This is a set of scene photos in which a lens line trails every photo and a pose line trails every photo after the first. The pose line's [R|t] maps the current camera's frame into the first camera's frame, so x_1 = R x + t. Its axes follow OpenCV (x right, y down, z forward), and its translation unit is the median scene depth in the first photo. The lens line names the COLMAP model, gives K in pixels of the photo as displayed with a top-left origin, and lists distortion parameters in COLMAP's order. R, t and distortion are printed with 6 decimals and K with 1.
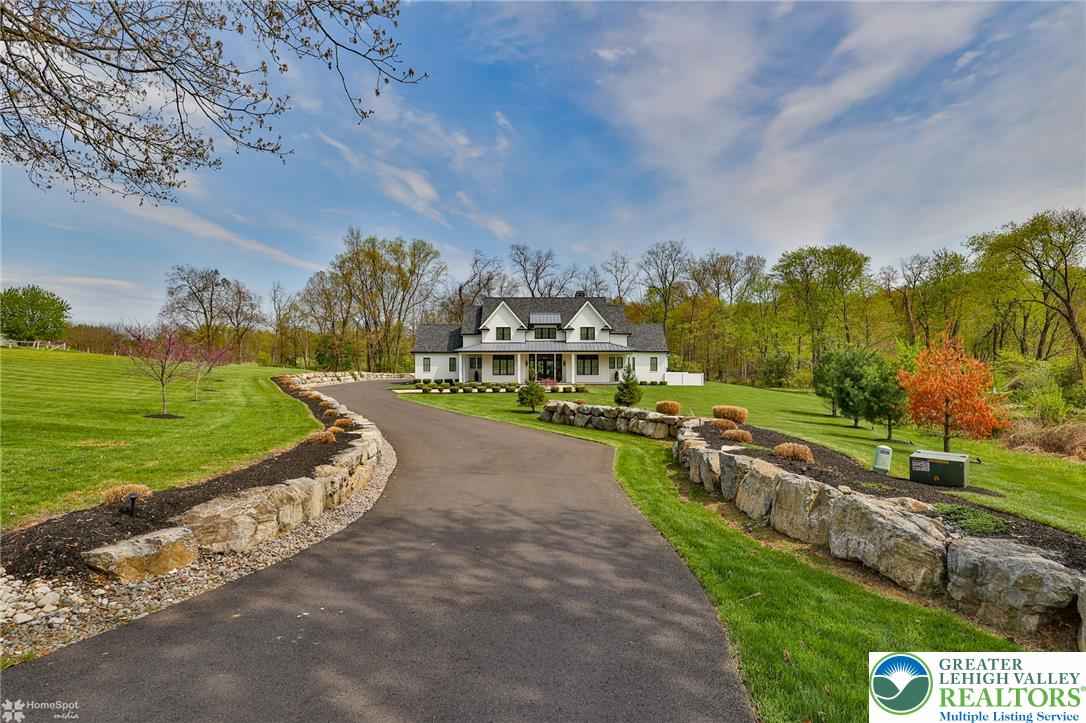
lens RADIAL K [[892.6, 0, 593.9], [0, 892.6, 361.4], [0, 0, 1]] dist [0.011966, -0.005023]
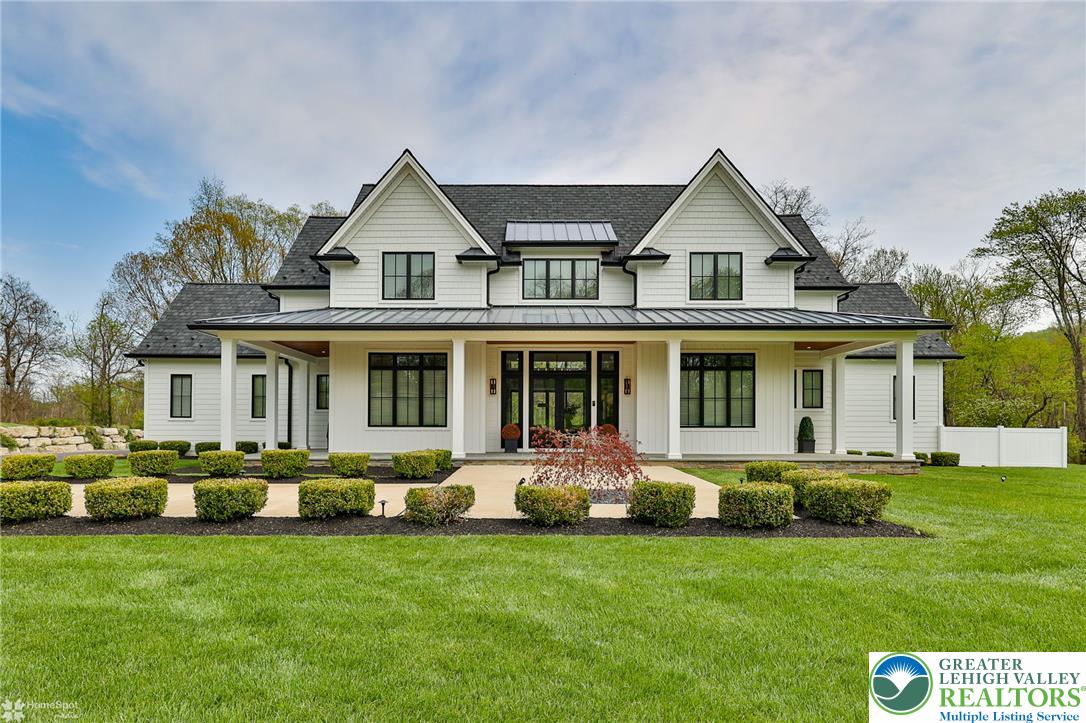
lens RADIAL K [[892.6, 0, 593.9], [0, 892.6, 361.4], [0, 0, 1]] dist [0.011966, -0.005023]
pose [[0.999876, 0.007234, 0.014001, -0.047823], [-0.006054, 0.996566, -0.082577, 0.017520], [-0.014550, 0.082482, 0.996486, 0.724436]]
